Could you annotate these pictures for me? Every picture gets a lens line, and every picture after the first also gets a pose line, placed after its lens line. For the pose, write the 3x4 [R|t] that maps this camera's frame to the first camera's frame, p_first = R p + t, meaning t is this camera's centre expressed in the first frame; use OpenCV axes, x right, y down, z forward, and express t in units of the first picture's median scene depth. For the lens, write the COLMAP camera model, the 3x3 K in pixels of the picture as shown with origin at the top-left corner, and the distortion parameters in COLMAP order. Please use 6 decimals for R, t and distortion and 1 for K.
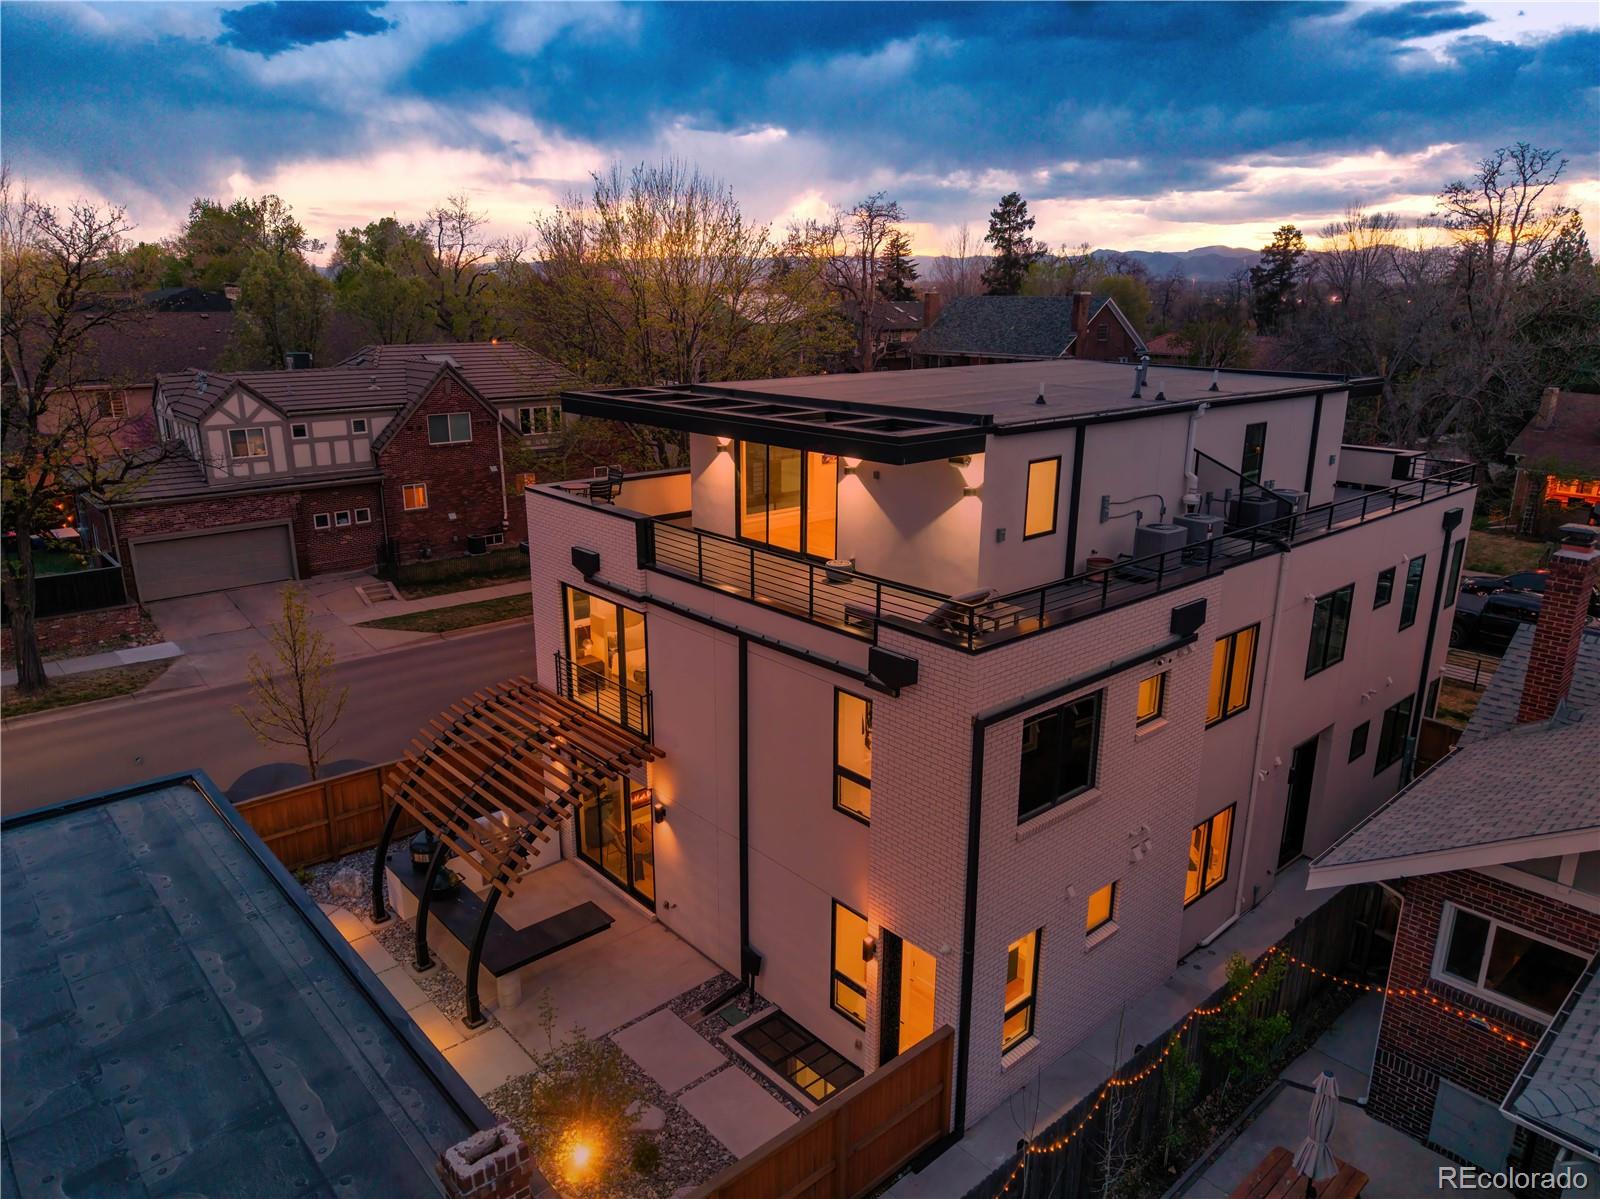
lens RADIAL K [[1066.0, 0, 807.8], [0, 1066.0, 600.0], [0, 0, 1]] dist [0.002446, 0.002466]
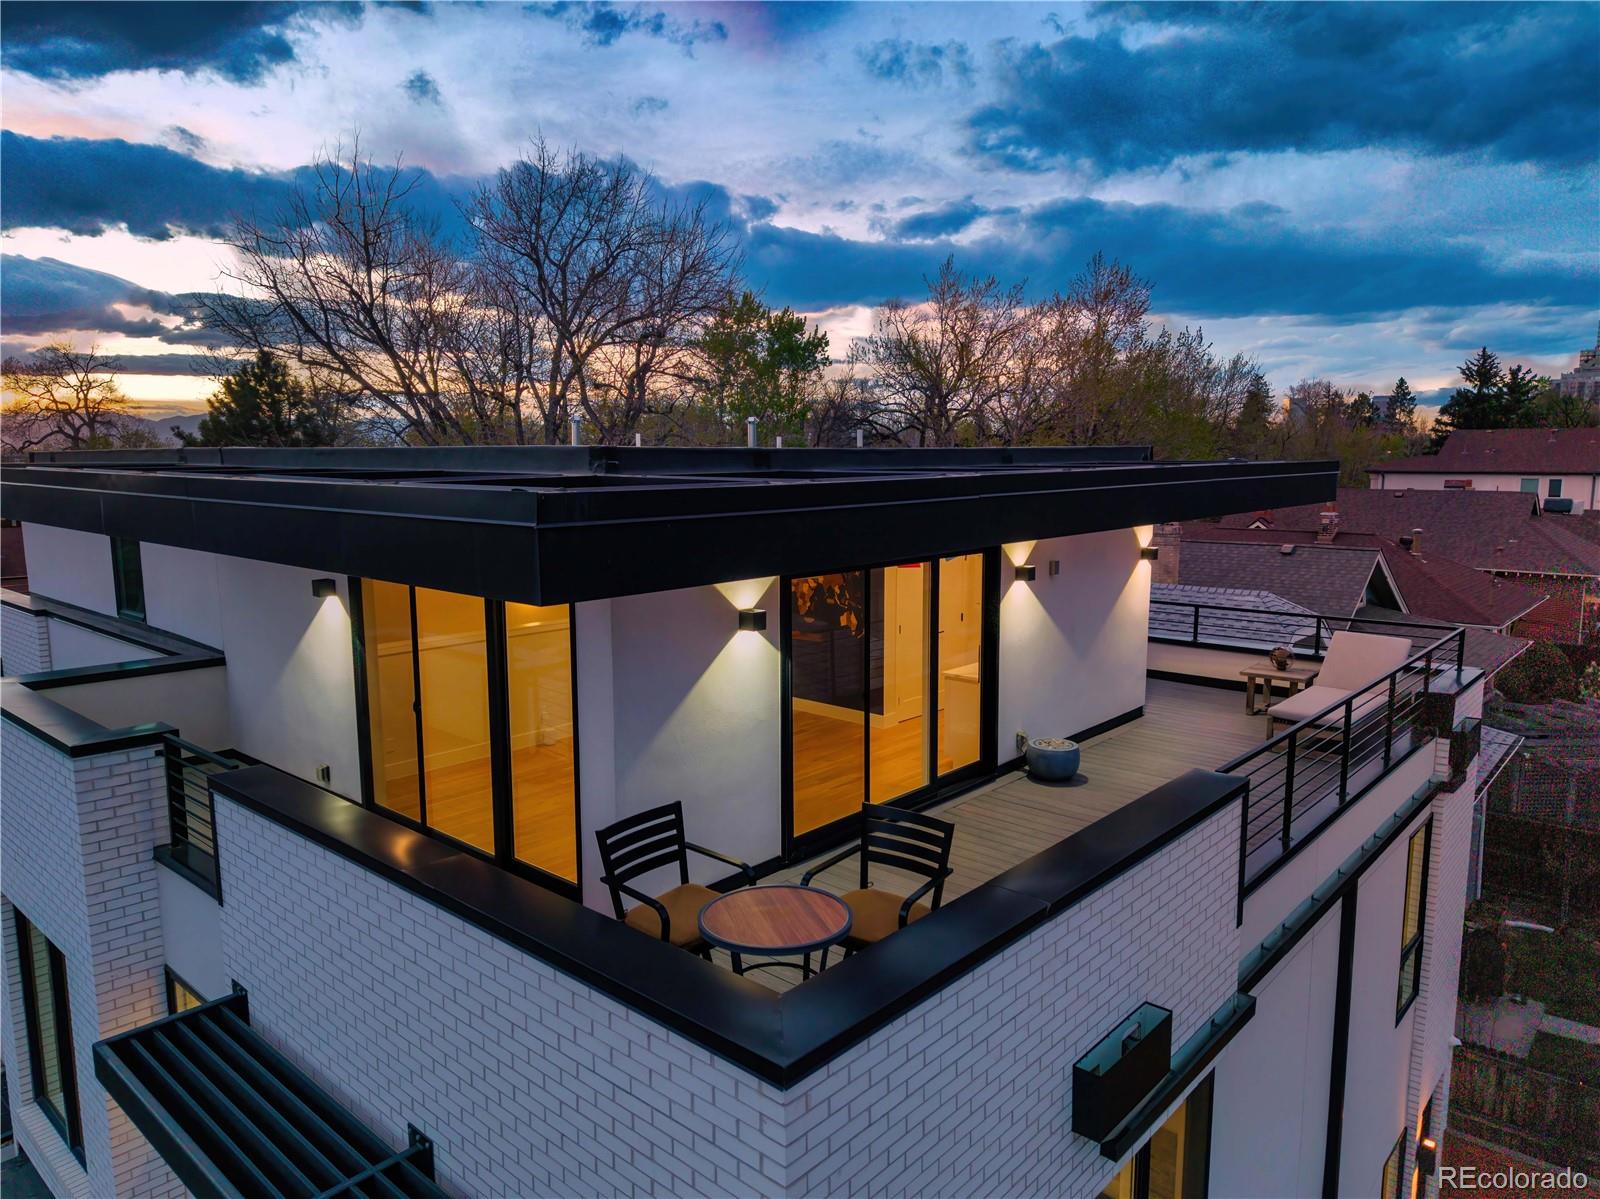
lens RADIAL K [[1066.0, 0, 807.8], [0, 1066.0, 600.0], [0, 0, 1]] dist [0.002446, 0.002466]
pose [[-0.110569, -0.136532, 0.984446, -0.413973], [0.279878, 0.946156, 0.162657, -0.197405], [-0.953647, 0.293509, -0.066403, 1.003598]]
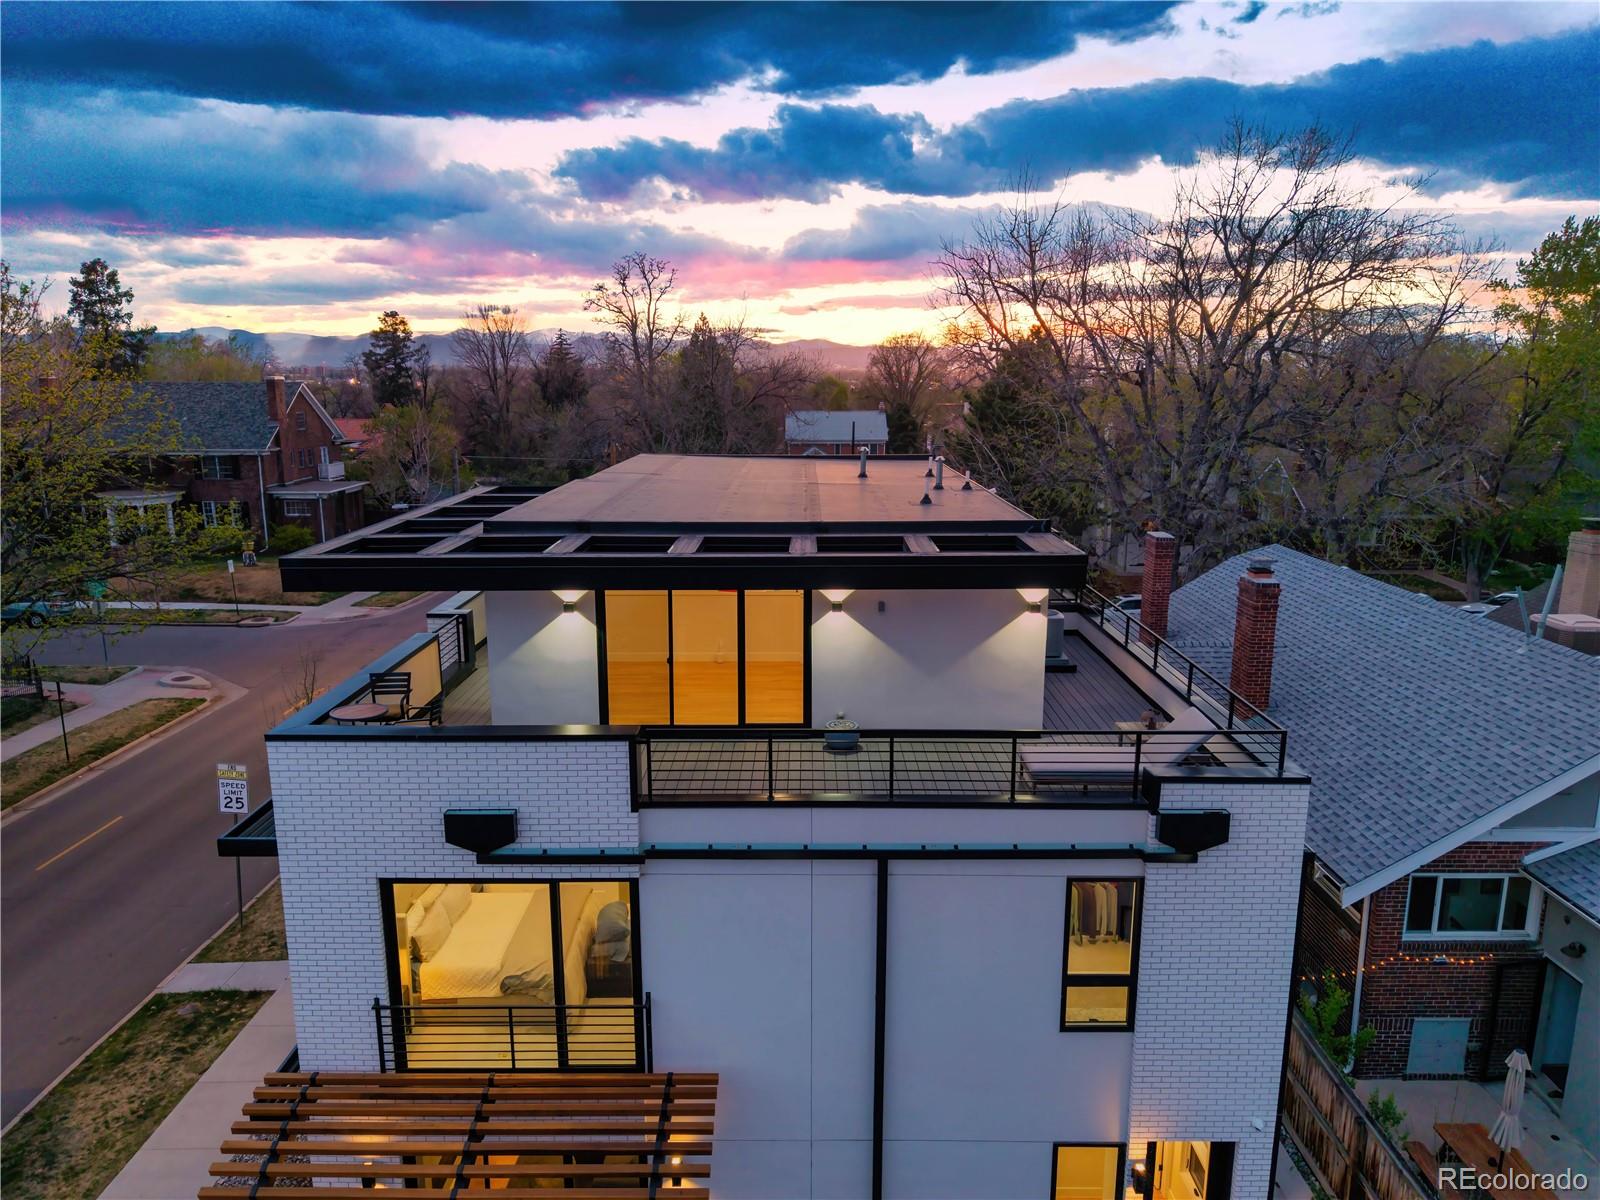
lens RADIAL K [[1066.0, 0, 807.8], [0, 1066.0, 600.5], [0, 0, 1]] dist [0.002446, 0.002466]
pose [[0.669986, -0.155881, 0.725824, -0.472916], [0.208403, 0.977884, 0.017644, -0.126264], [-0.712522, 0.139443, 0.687654, 0.421669]]
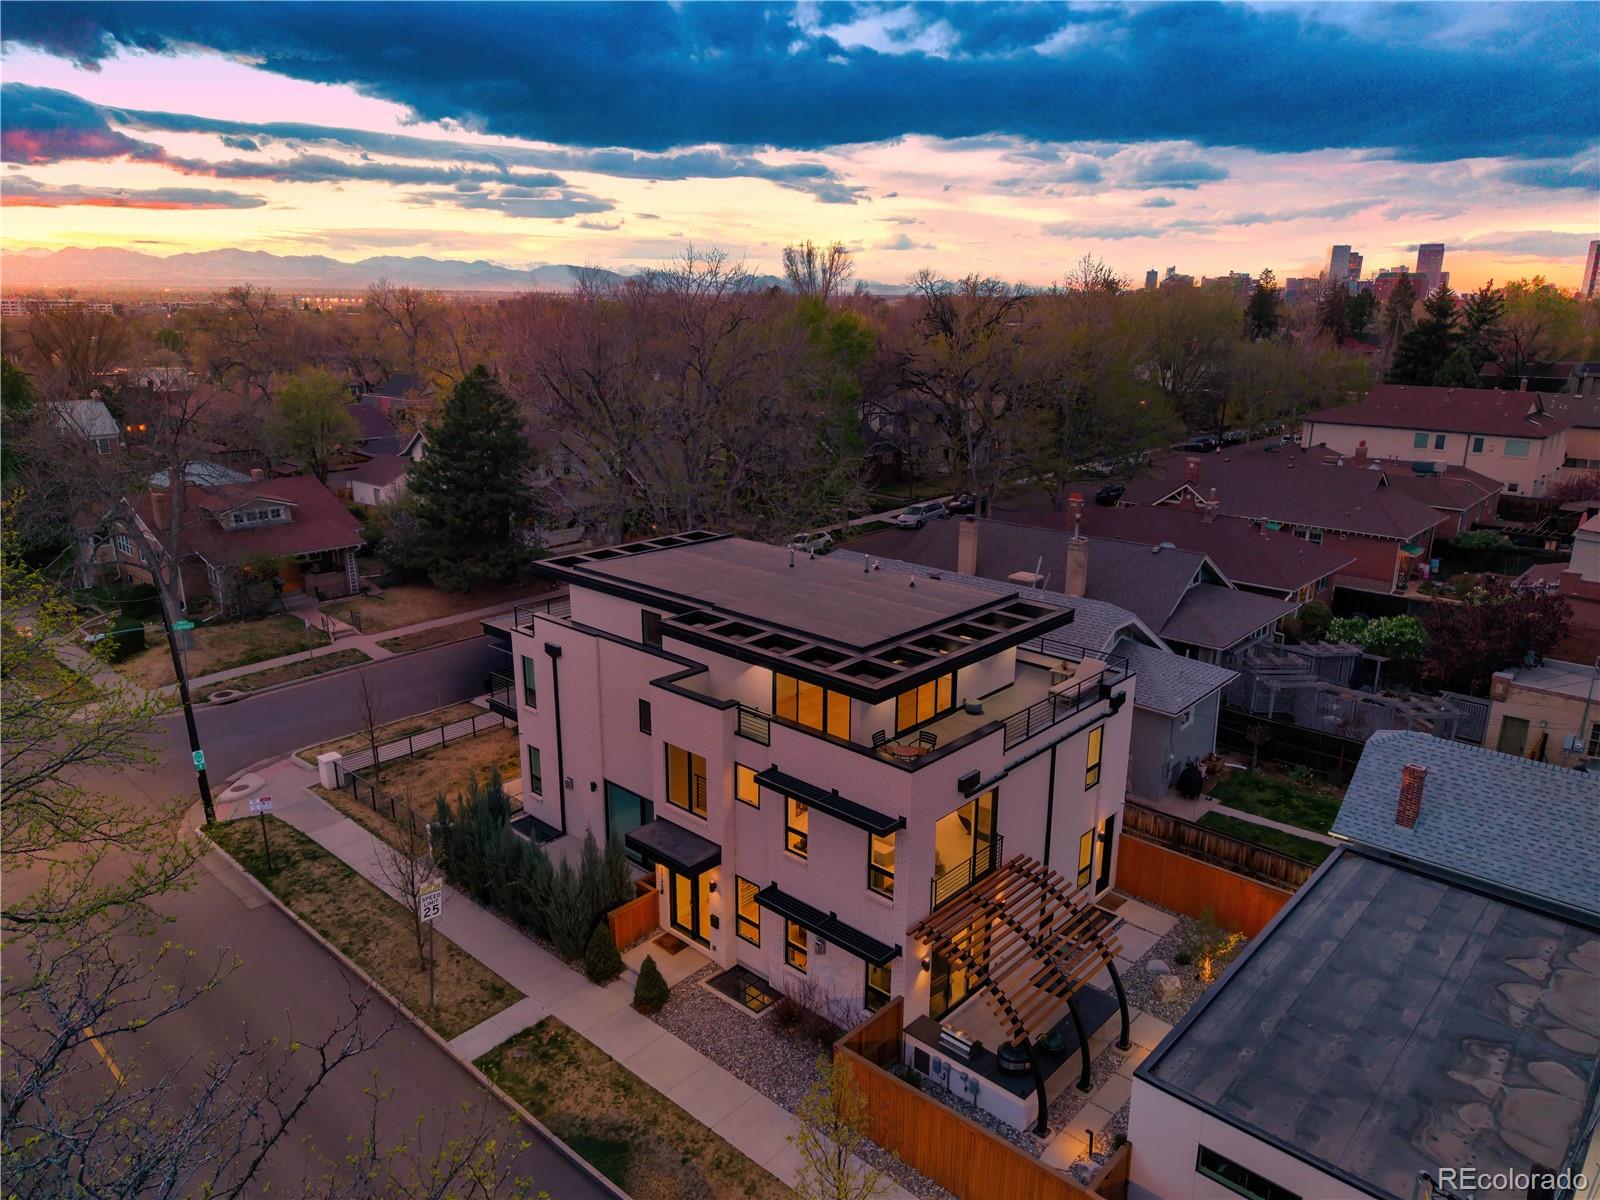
lens RADIAL K [[1066.0, 0, 807.8], [0, 1066.0, 600.5], [0, 0, 1]] dist [0.002446, 0.002466]
pose [[-0.091734, -0.274000, 0.957345, -1.339466], [0.268600, 0.918955, 0.288750, -0.654024], [-0.958874, 0.283631, -0.010703, 1.087041]]
